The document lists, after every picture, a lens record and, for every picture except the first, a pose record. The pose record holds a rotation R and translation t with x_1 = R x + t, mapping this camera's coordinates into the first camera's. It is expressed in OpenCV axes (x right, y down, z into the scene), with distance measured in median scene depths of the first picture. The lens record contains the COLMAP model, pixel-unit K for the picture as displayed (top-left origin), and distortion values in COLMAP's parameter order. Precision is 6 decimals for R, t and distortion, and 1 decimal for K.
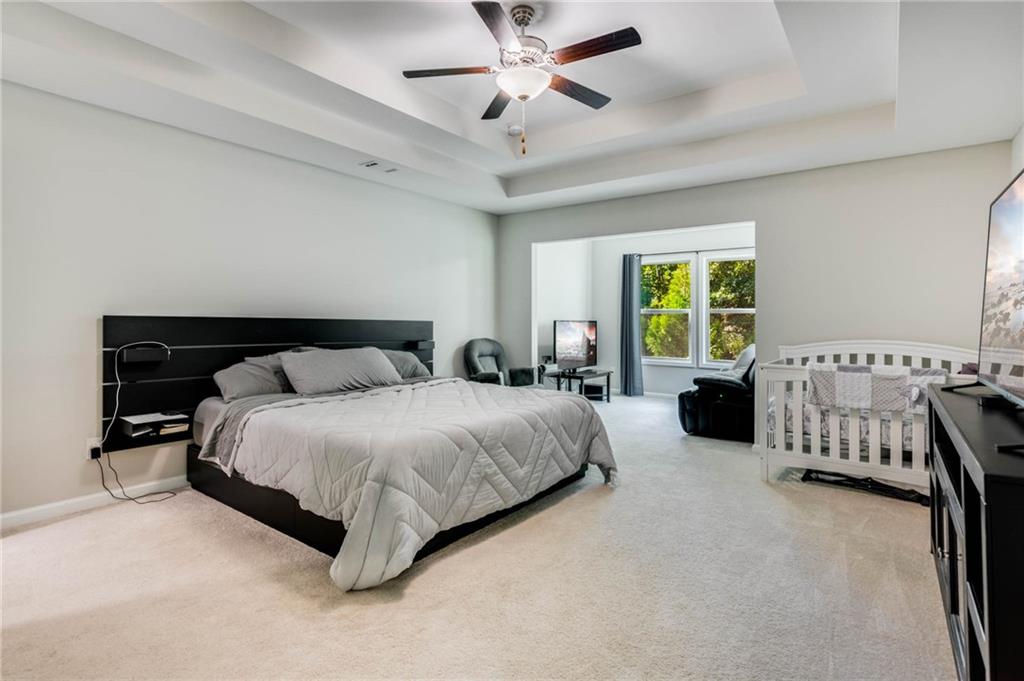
lens RADIAL K [[497.0, 0, 513.0], [0, 497.0, 333.8], [0, 0, 1]] dist [-0.002708, -0.000198]
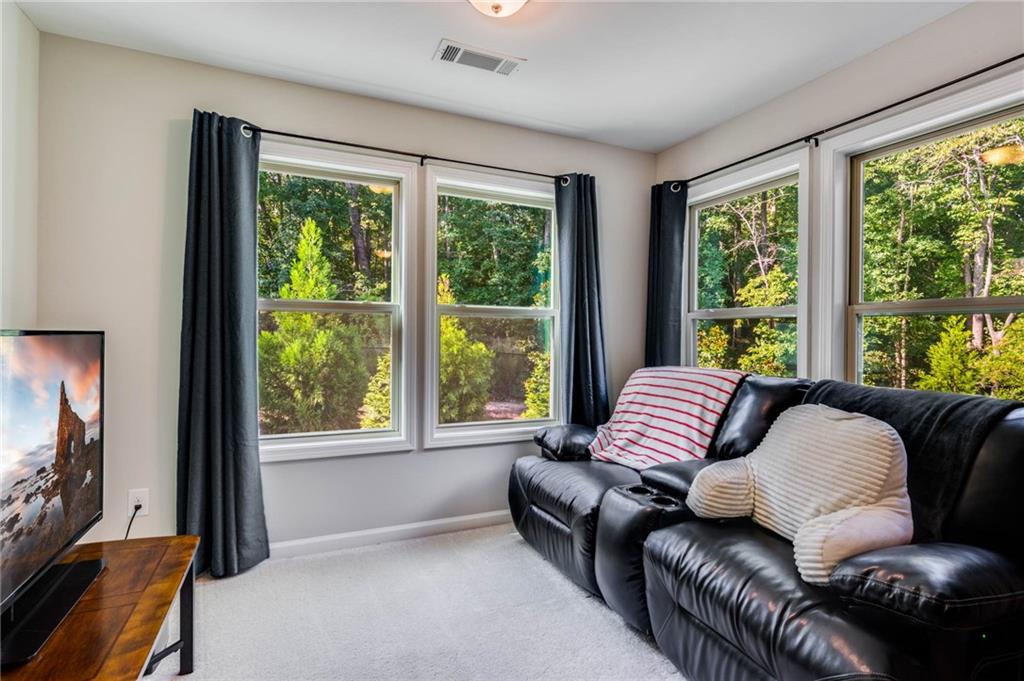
lens RADIAL K [[497.0, 0, 513.0], [0, 497.0, 333.8], [0, 0, 1]] dist [-0.002708, -0.000198]
pose [[0.499459, 0.001661, 0.866336, 0.092908], [0.014774, 0.999836, -0.010434, -0.029215], [-0.866212, 0.018010, 0.499353, 1.085523]]
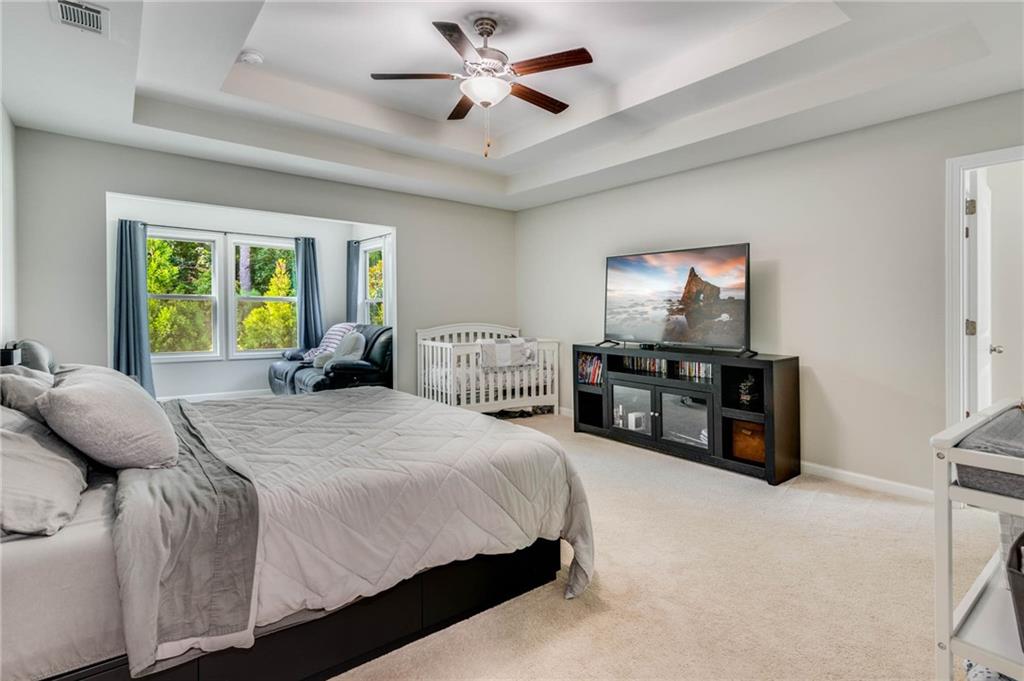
lens RADIAL K [[501.0, 0, 511.1], [0, 501.0, 323.9], [0, 0, 1]] dist [0.000564, 0.000704]
pose [[0.271422, -0.026953, 0.962083, -0.549052], [0.018946, 0.999564, 0.022659, -0.013400], [-0.962274, 0.012077, 0.271814, 0.363306]]
